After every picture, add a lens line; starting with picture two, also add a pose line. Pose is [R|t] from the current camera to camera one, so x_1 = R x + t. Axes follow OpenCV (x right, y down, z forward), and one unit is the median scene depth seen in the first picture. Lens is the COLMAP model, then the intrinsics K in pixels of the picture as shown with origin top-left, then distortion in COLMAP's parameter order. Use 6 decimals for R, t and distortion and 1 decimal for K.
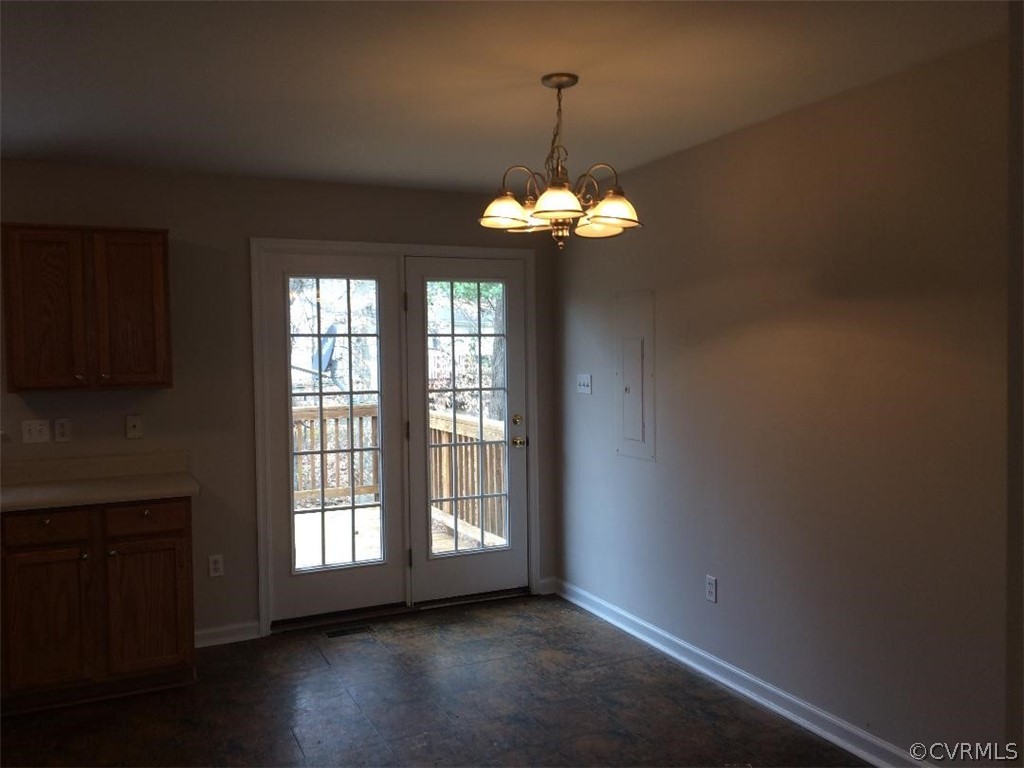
lens RADIAL K [[868.5, 0, 508.1], [0, 868.5, 380.0], [0, 0, 1]] dist [0.019240, -0.032268]
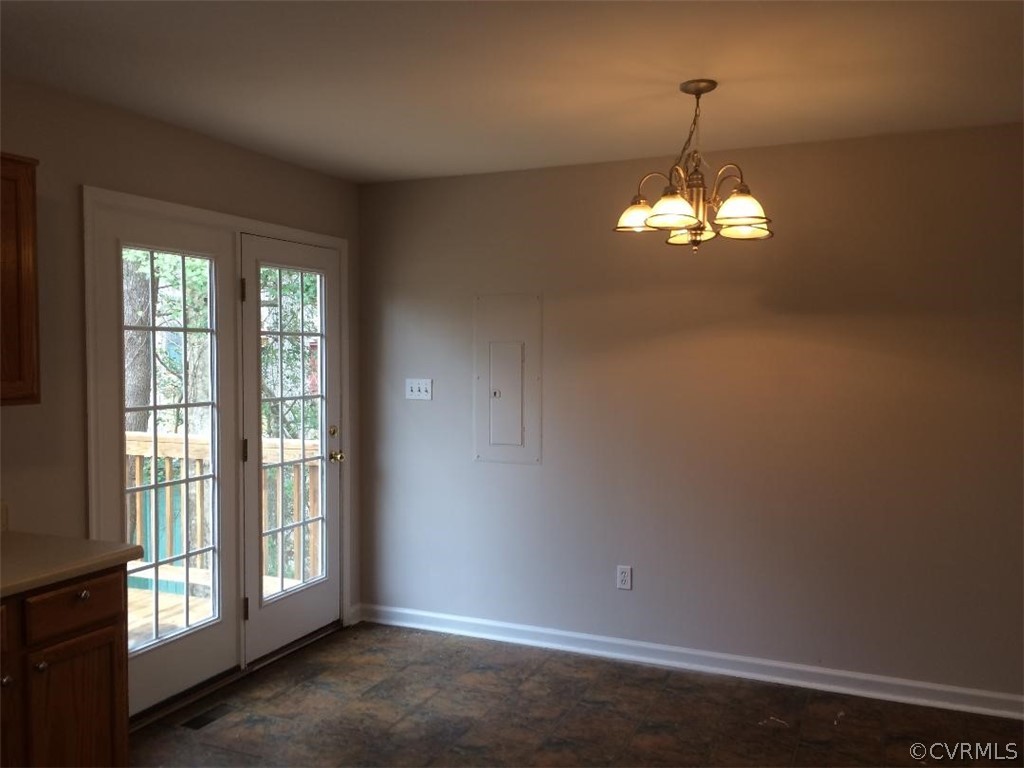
lens RADIAL K [[868.5, 0, 511.4], [0, 868.5, 387.6], [0, 0, 1]] dist [0.019240, -0.032268]
pose [[0.748028, -0.014749, 0.663504, -0.497345], [0.013962, 0.999881, 0.006485, -0.002215], [-0.663521, 0.004413, 0.748145, 0.251134]]
